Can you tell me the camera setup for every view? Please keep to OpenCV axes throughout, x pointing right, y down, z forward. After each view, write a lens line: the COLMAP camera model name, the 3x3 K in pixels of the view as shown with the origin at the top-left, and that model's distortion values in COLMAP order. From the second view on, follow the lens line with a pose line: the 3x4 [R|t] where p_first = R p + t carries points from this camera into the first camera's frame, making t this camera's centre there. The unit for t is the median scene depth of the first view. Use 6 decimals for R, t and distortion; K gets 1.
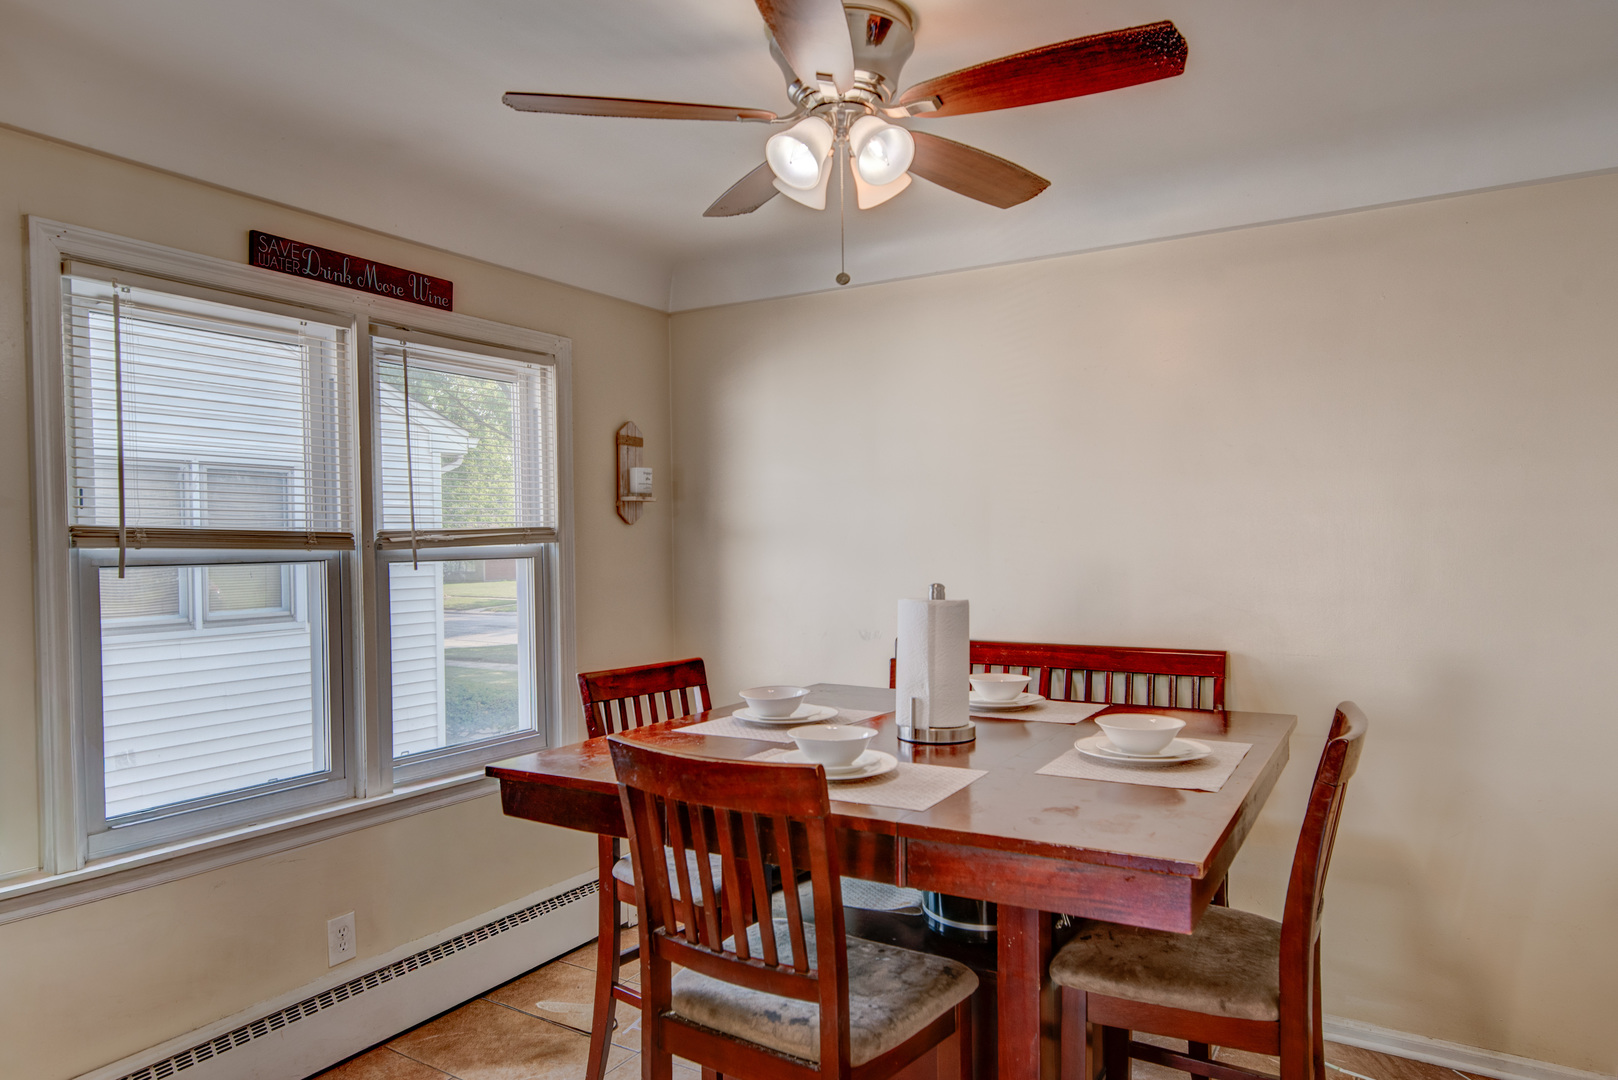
lens RADIAL K [[1029.8, 0, 809.2], [0, 1029.8, 563.1], [0, 0, 1]] dist [0.004316, 0.003464]
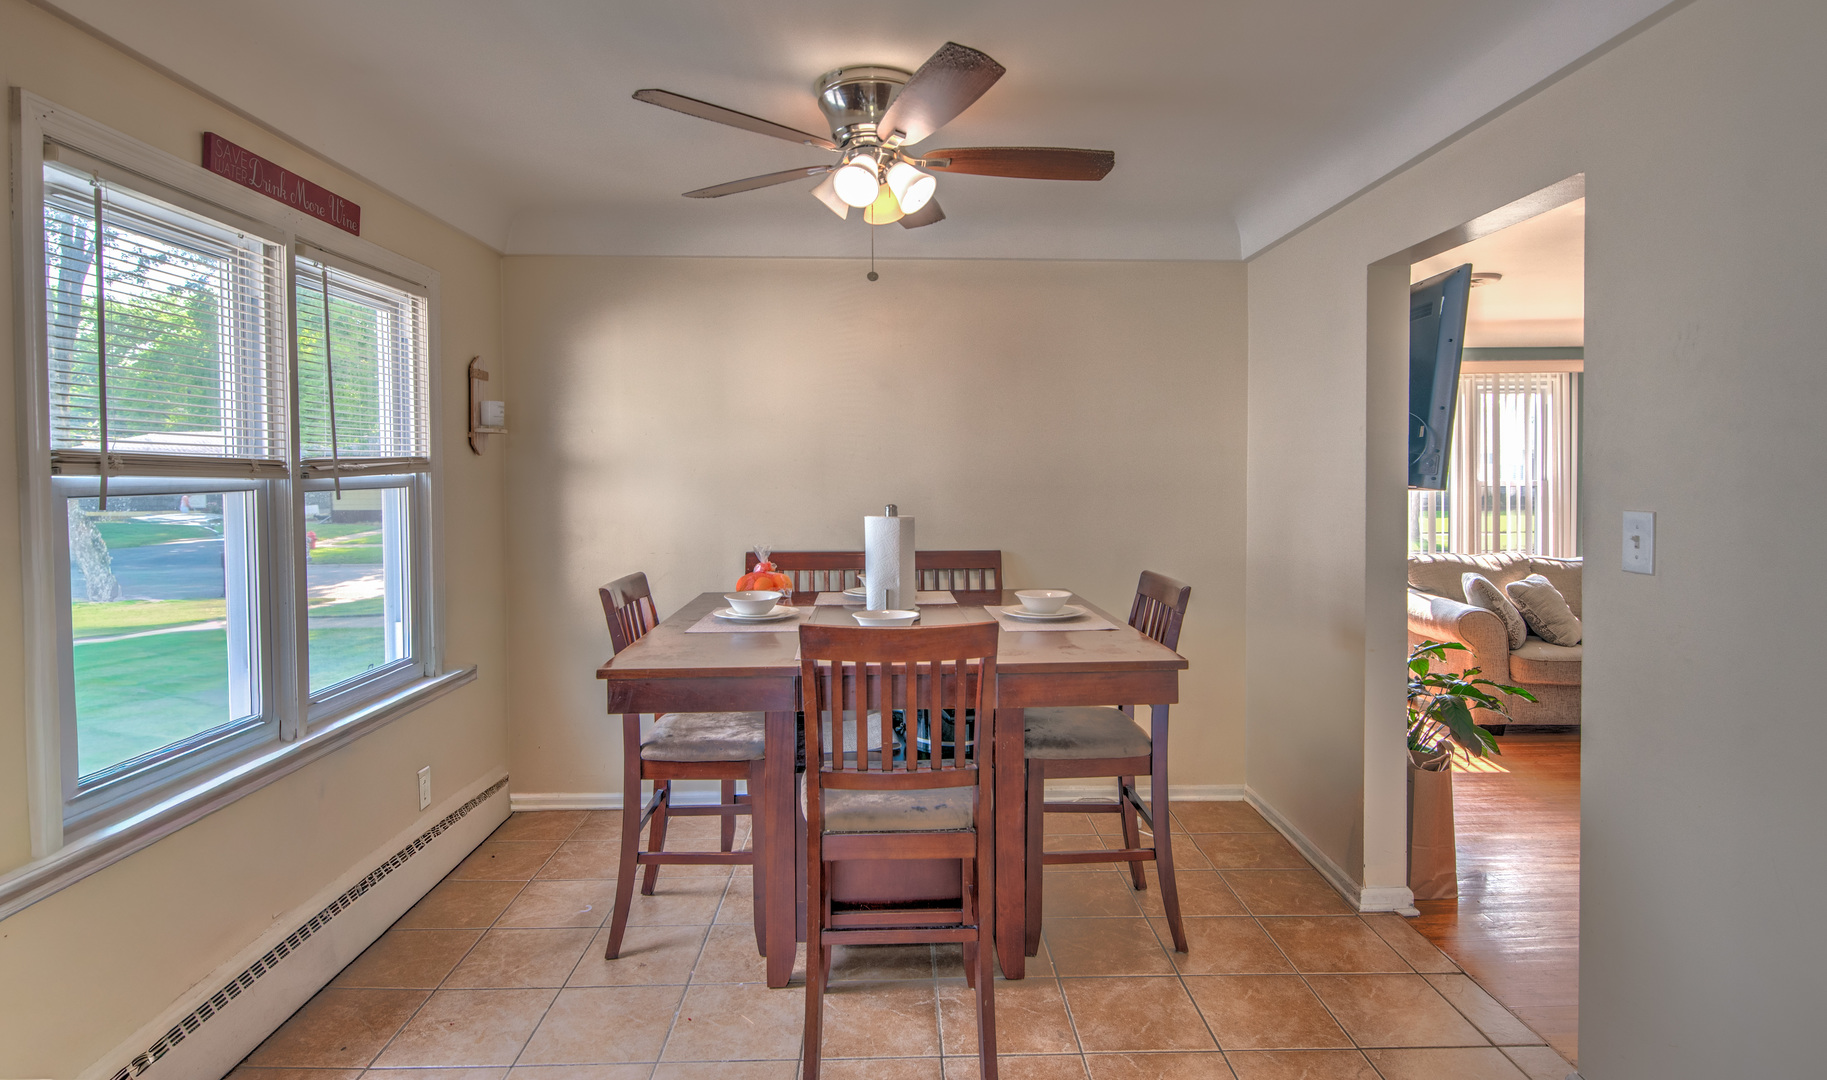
lens RADIAL K [[938.5, 0, 917.2], [0, 938.5, 497.0], [0, 0, 1]] dist [0.000183, -0.000580]
pose [[0.846058, -0.007903, 0.533032, -0.409279], [0.006214, 0.999968, 0.004962, 0.003596], [-0.533054, -0.000886, 0.846081, -0.045050]]
